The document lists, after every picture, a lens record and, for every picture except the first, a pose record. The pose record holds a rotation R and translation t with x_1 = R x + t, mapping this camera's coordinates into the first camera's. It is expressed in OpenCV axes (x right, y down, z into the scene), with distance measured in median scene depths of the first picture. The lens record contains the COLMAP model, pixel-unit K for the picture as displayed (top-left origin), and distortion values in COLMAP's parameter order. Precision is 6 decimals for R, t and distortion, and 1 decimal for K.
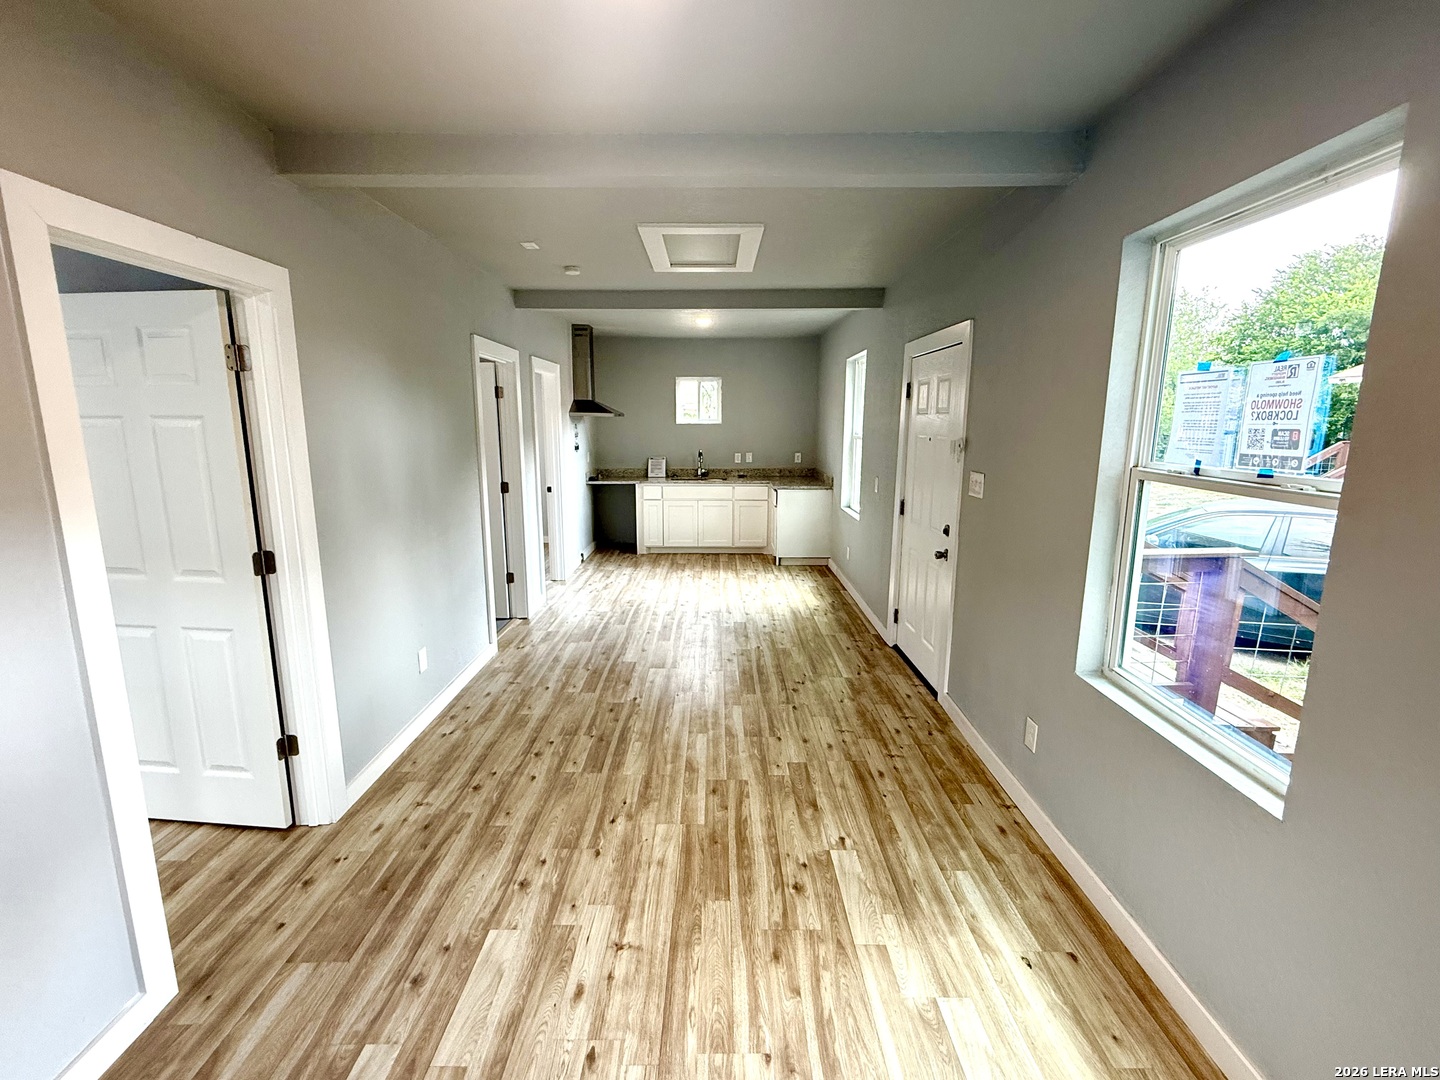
lens RADIAL K [[657.2, 0, 713.8], [0, 657.2, 542.8], [0, 0, 1]] dist [0.002670, 0.001317]
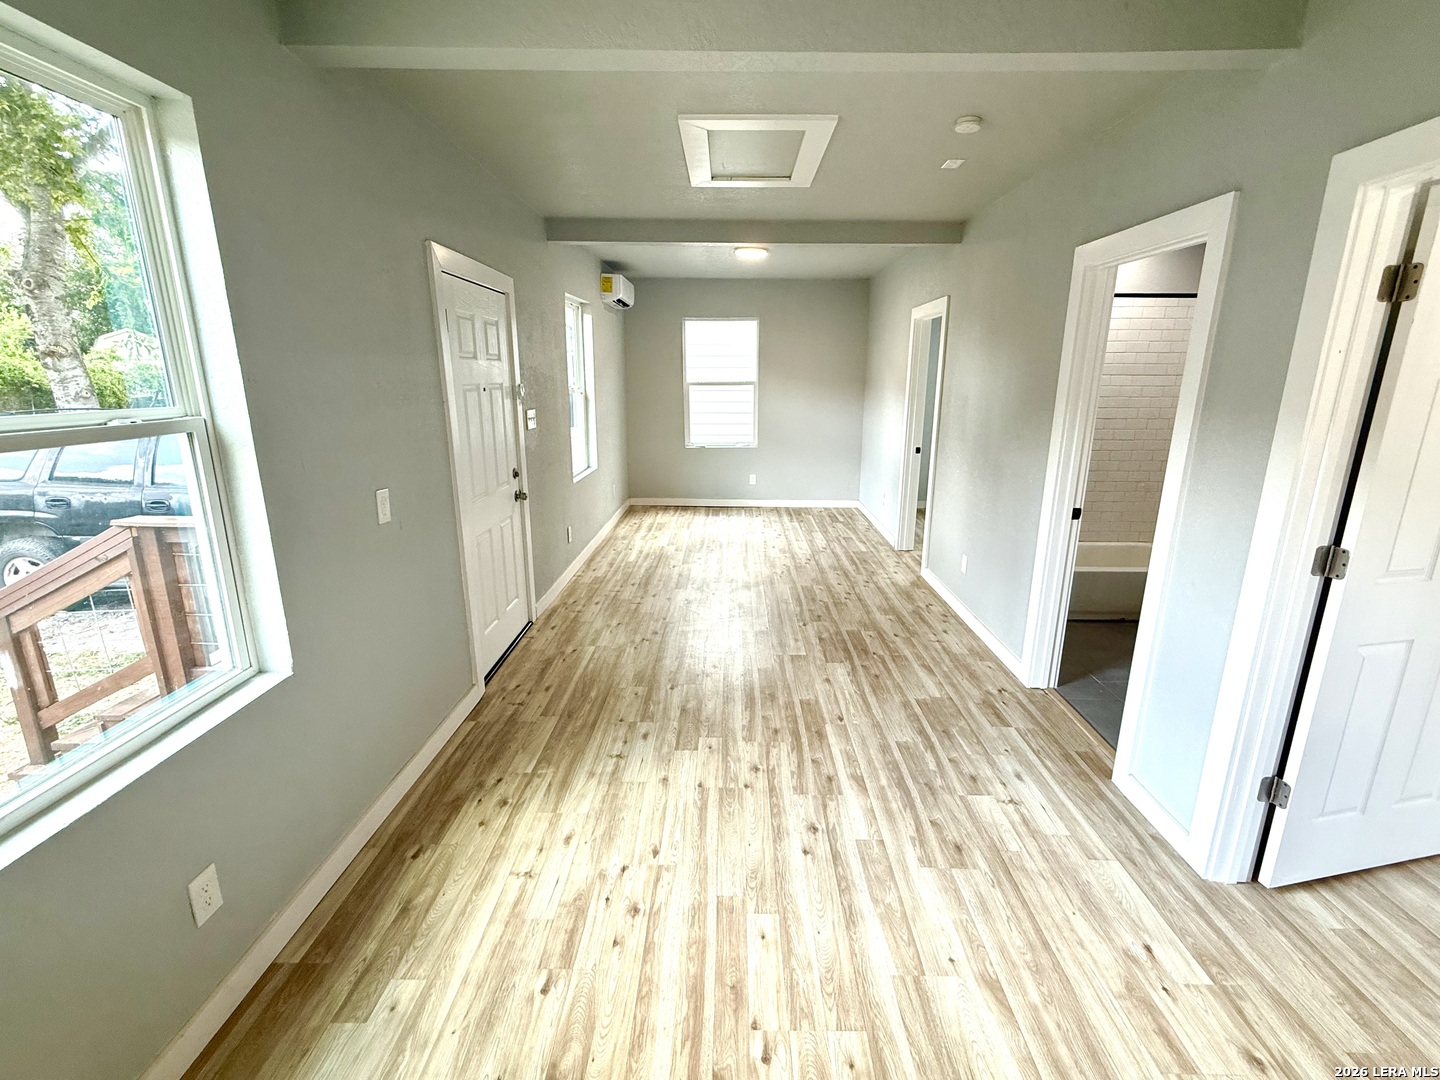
lens RADIAL K [[657.2, 0, 718.9], [0, 657.2, 539.9], [0, 0, 1]] dist [0.002670, 0.001317]
pose [[-0.999814, -0.010658, 0.016088, 0.009399], [-0.002950, 0.908270, 0.418373, -0.391491], [-0.019071, 0.418248, -0.908133, 2.141580]]
